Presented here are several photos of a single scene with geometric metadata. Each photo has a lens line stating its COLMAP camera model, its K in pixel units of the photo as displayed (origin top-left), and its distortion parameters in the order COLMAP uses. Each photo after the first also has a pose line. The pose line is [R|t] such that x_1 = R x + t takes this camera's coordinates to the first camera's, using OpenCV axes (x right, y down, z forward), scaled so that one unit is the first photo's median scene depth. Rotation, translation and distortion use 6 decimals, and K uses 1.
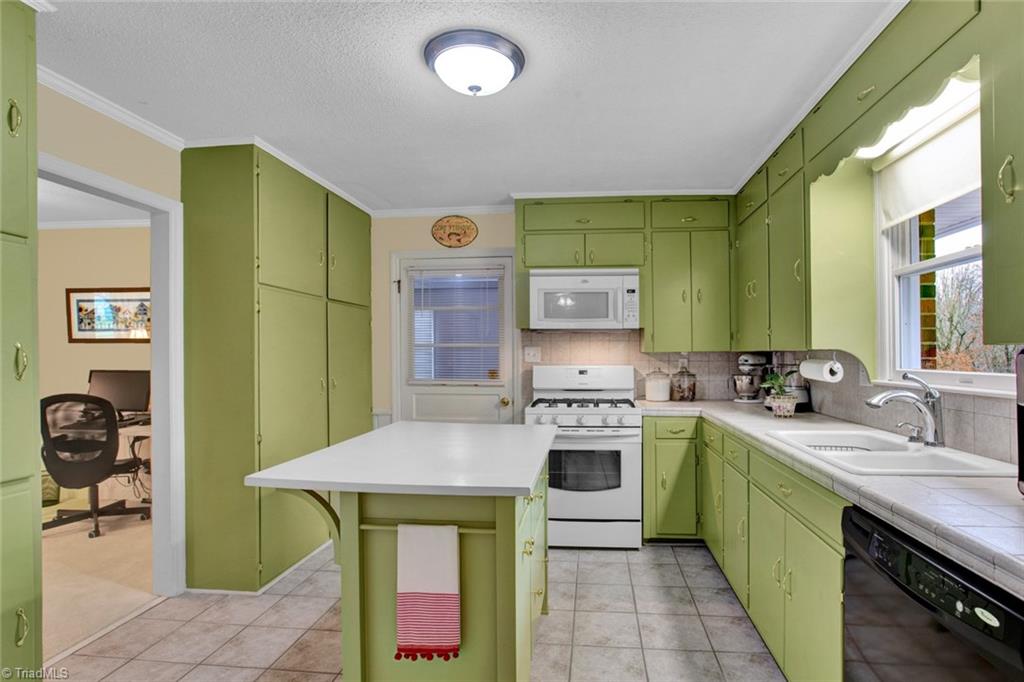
lens RADIAL K [[533.2, 0, 545.0], [0, 533.2, 354.2], [0, 0, 1]] dist [-0.026138, 0.000189]
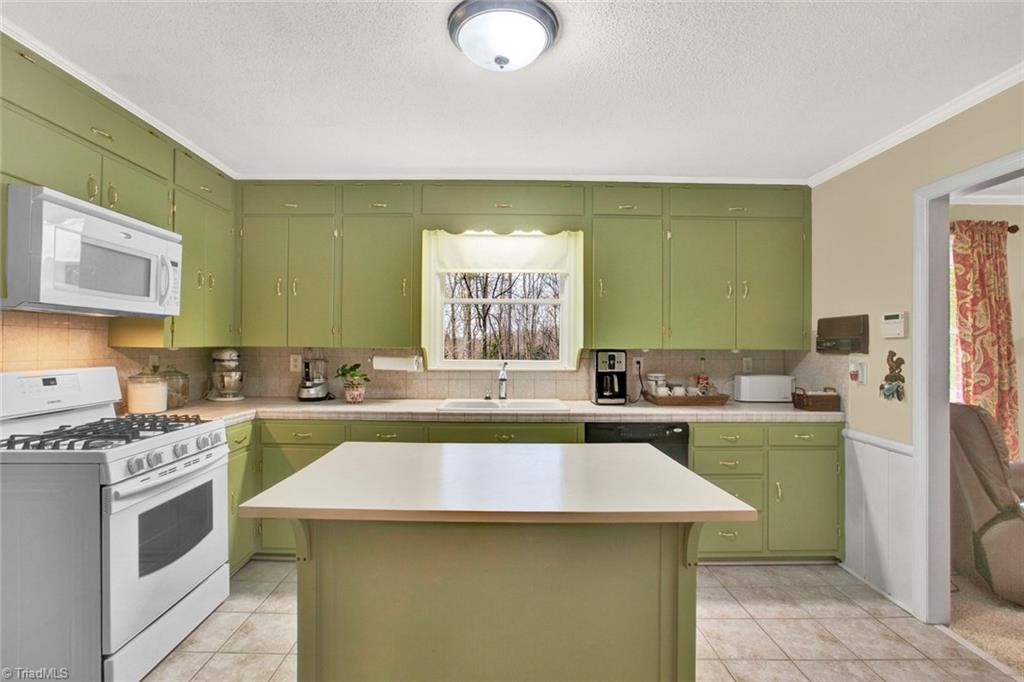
lens RADIAL K [[486.7, 0, 514.4], [0, 486.7, 331.2], [0, 0, 1]] dist [-0.002884, -0.000309]
pose [[-0.120677, 0.030606, 0.992220, -0.550344], [-0.007394, 0.999469, -0.031729, -0.008411], [-0.992664, -0.011166, -0.120387, 0.613682]]
